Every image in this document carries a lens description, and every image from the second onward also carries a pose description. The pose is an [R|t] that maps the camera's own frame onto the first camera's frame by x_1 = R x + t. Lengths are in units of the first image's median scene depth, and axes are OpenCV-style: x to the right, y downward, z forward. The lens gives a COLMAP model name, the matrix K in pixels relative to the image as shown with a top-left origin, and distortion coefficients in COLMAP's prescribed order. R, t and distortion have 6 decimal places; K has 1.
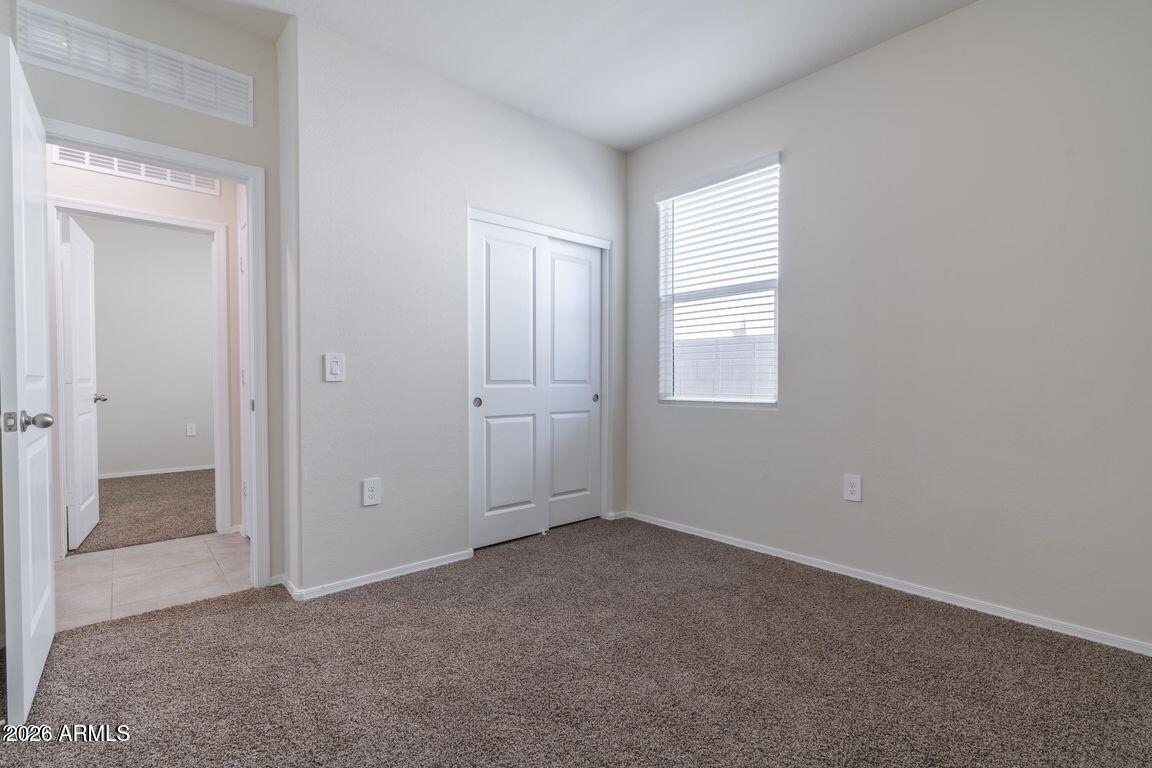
lens RADIAL K [[525.2, 0, 578.6], [0, 525.2, 384.2], [0, 0, 1]] dist [-0.002871, 0.000502]
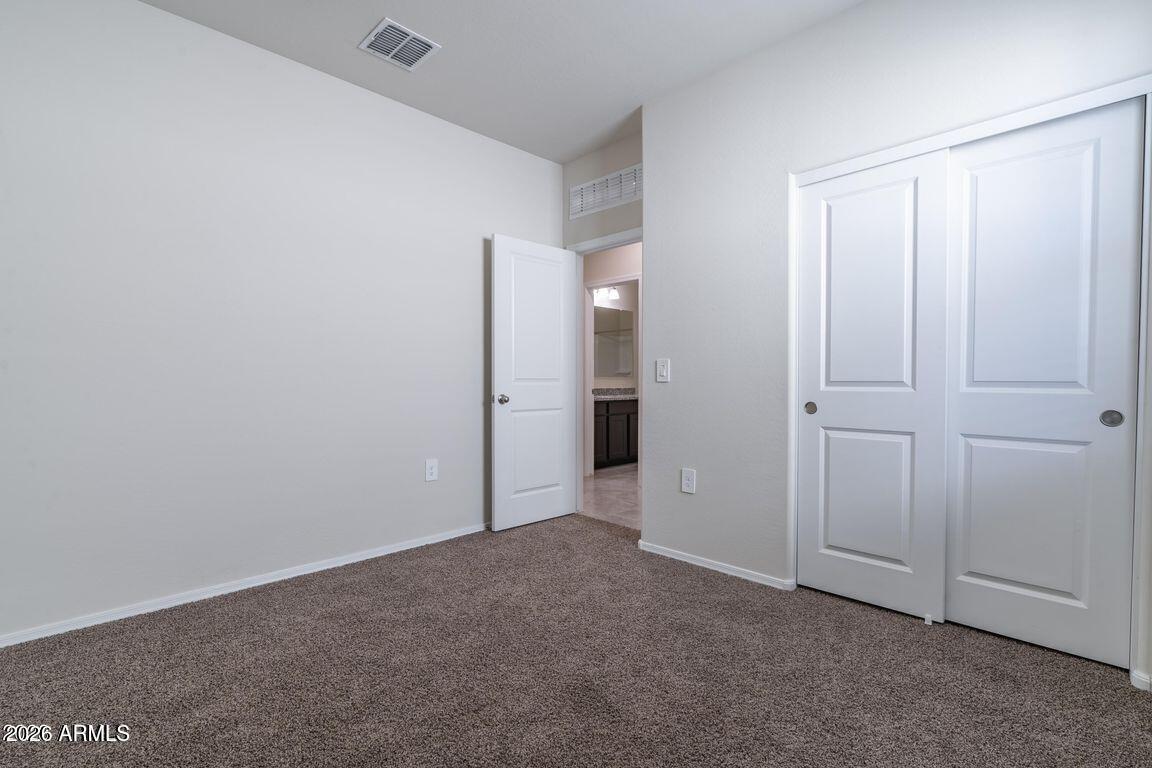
lens RADIAL K [[525.2, 0, 571.1], [0, 525.2, 391.0], [0, 0, 1]] dist [-0.002871, 0.000502]
pose [[0.049187, 0.015308, -0.998672, 0.549579], [-0.011028, 0.999830, 0.014783, -0.000134], [0.998729, 0.010286, 0.049348, 0.540047]]
